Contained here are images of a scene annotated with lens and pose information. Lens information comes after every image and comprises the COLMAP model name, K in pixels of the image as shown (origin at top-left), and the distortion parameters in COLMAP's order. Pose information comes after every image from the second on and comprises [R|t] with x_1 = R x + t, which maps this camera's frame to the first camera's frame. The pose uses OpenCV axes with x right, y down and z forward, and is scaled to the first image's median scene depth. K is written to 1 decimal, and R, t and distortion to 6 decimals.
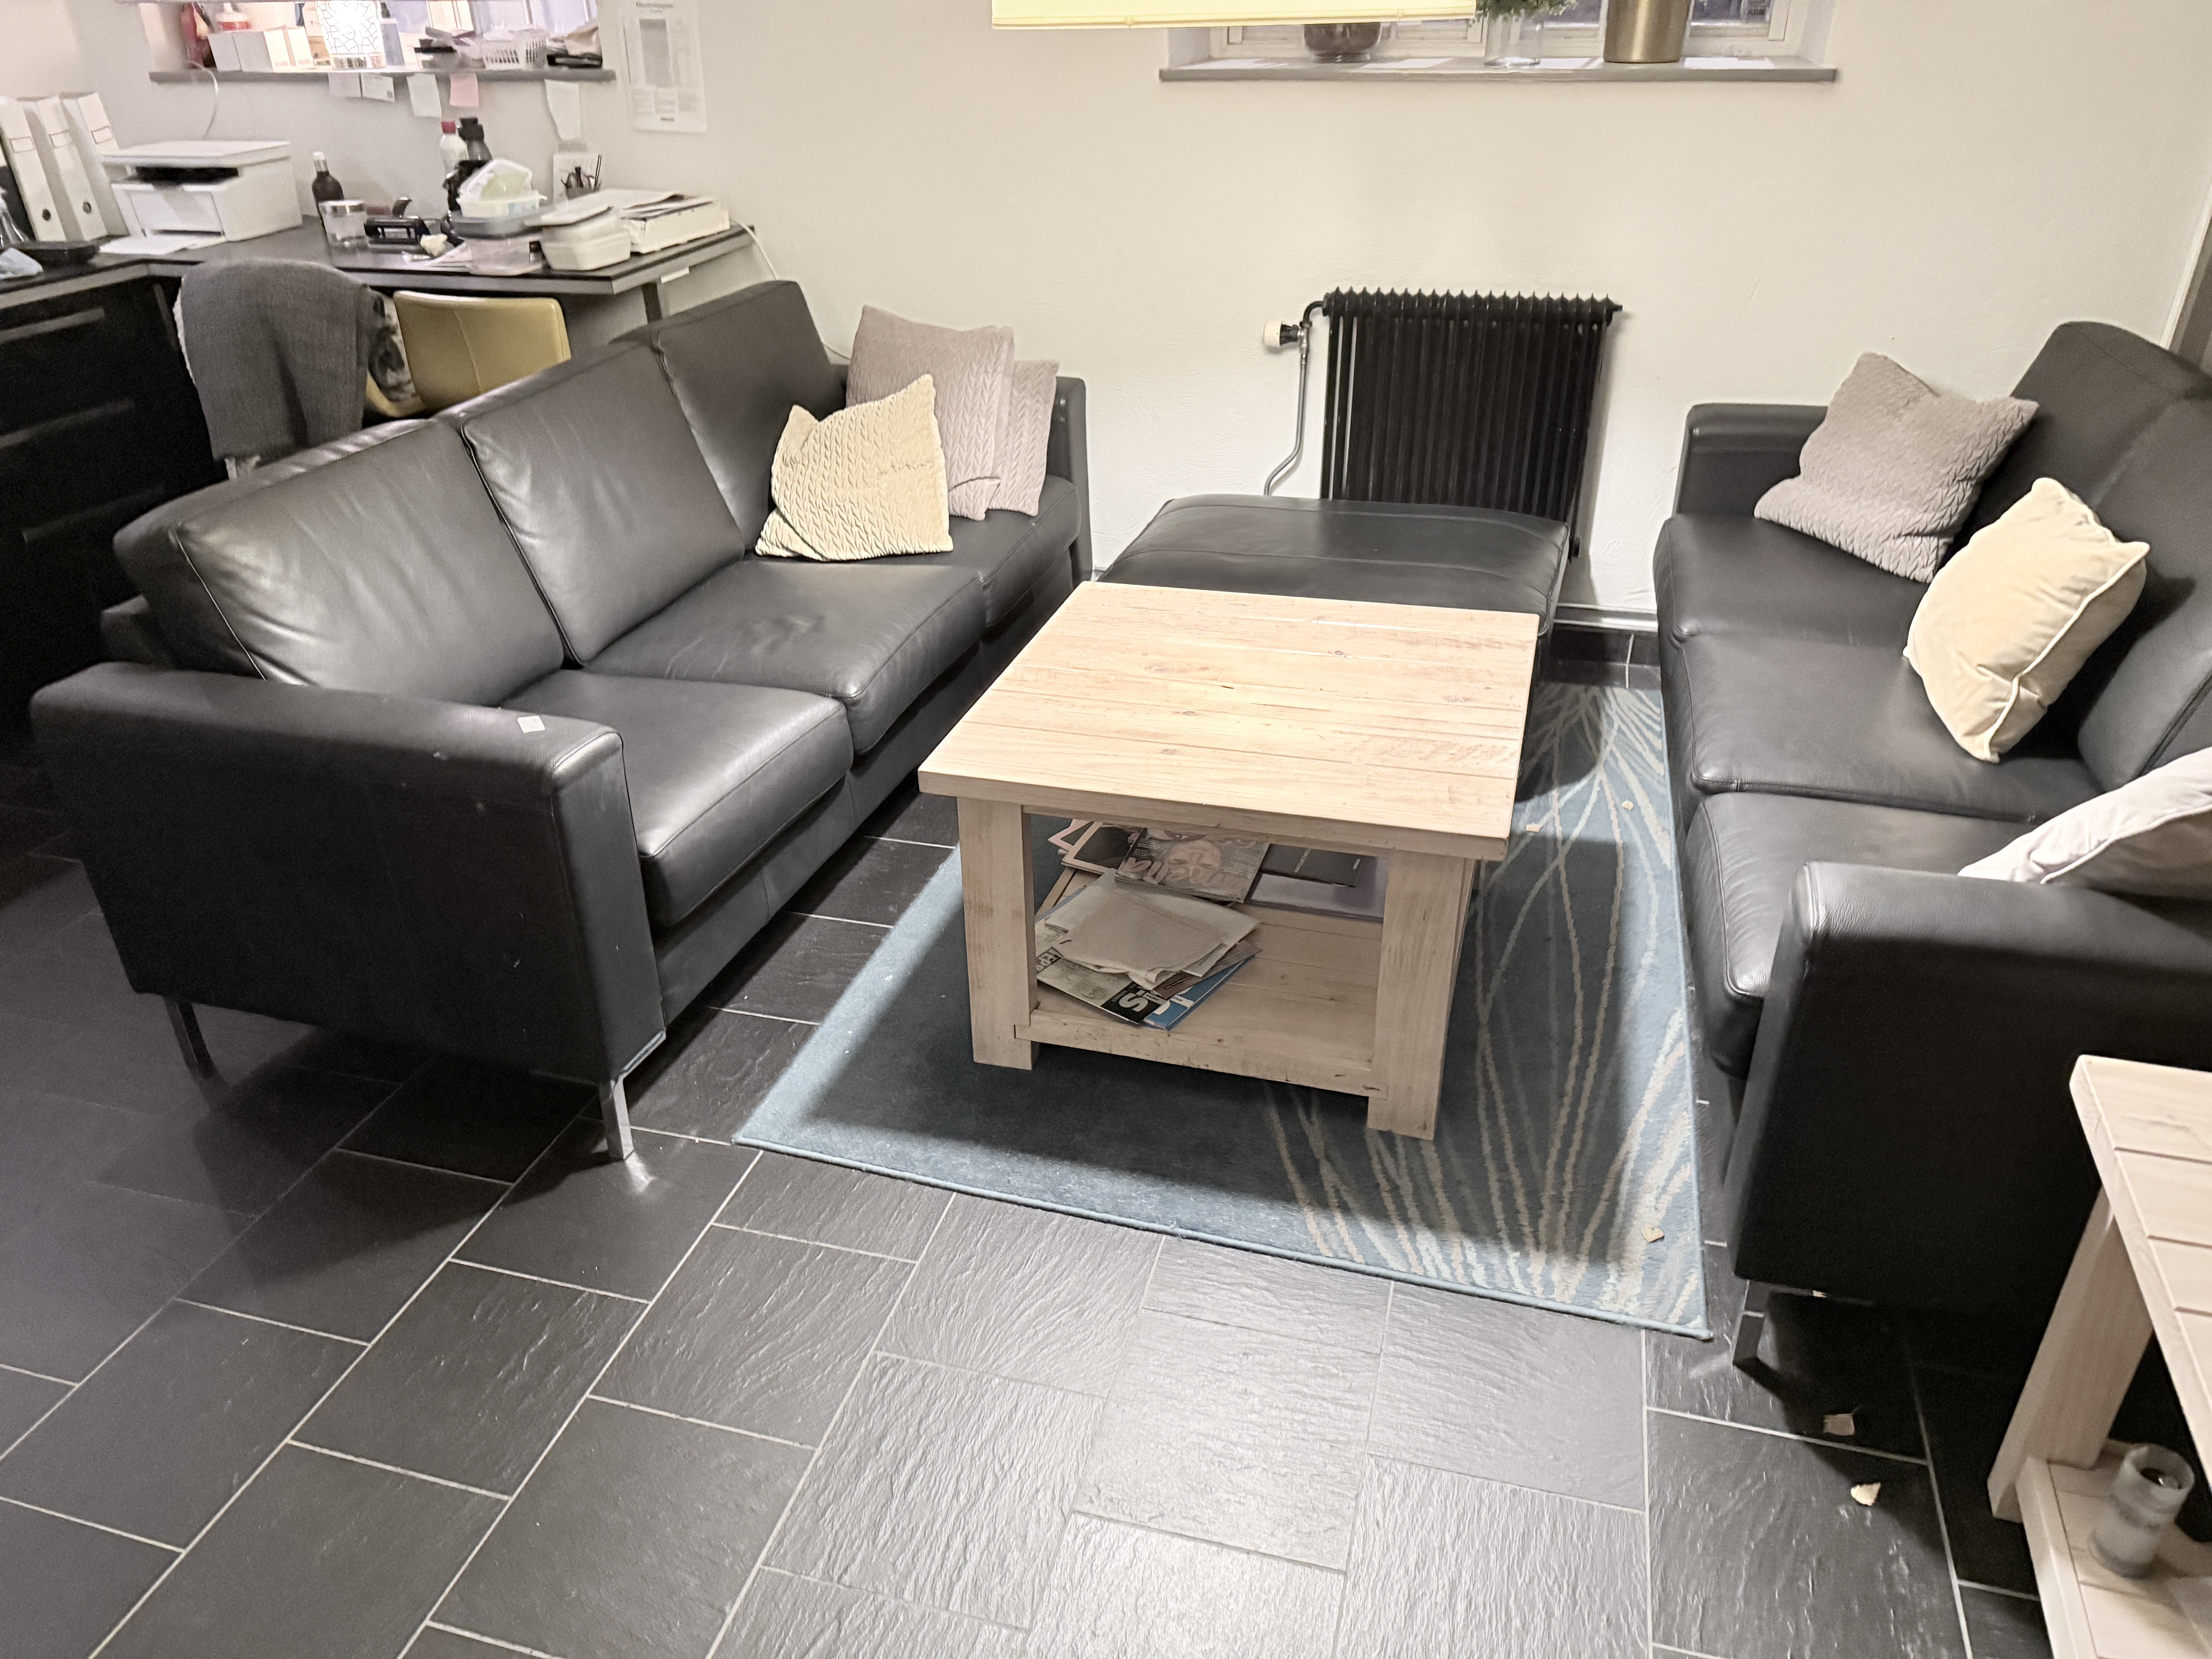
lens RADIAL K [[1550.5, 0, 1092.5], [0, 1550.5, 843.6], [0, 0, 1]] dist [0.001012, -0.007118]
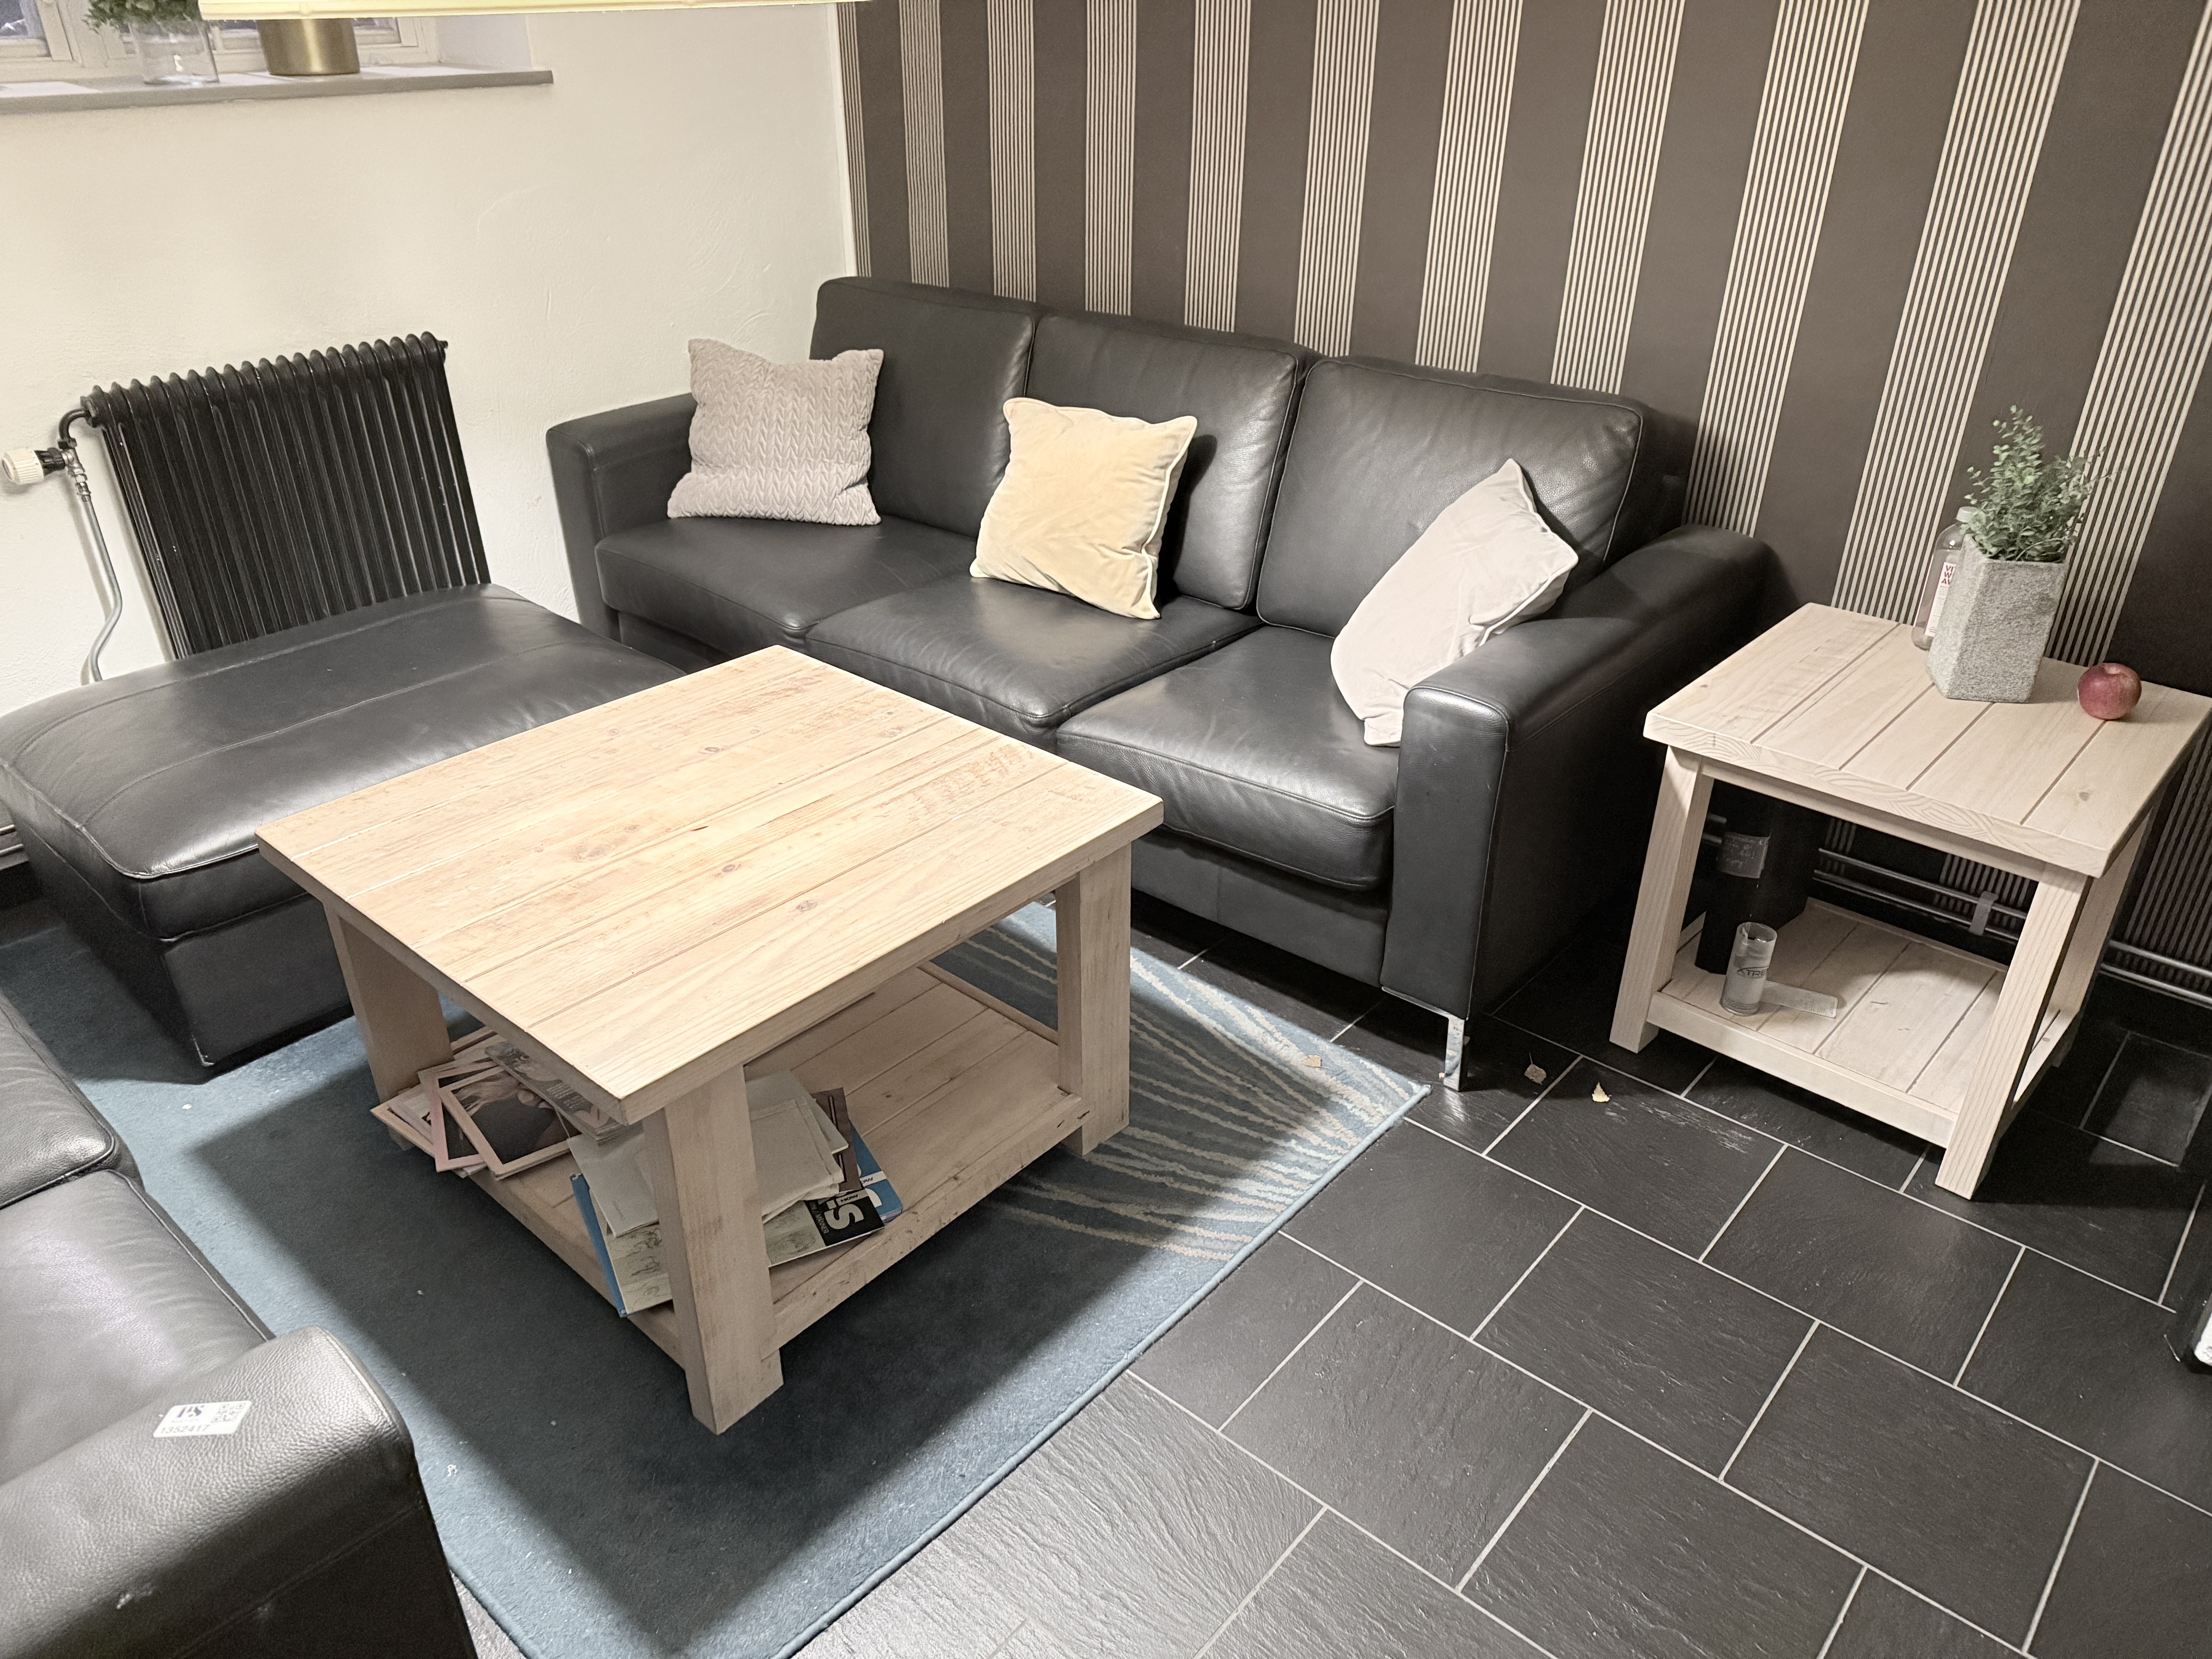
lens RADIAL K [[1550.5, 0, 1102.5], [0, 1550.5, 817.7], [0, 0, 1]] dist [0.001012, -0.007118]
pose [[0.408962, -0.408218, 0.816154, -0.506238], [0.435289, 0.873324, 0.218697, -0.200852], [-0.802043, 0.265824, 0.534849, 0.419702]]
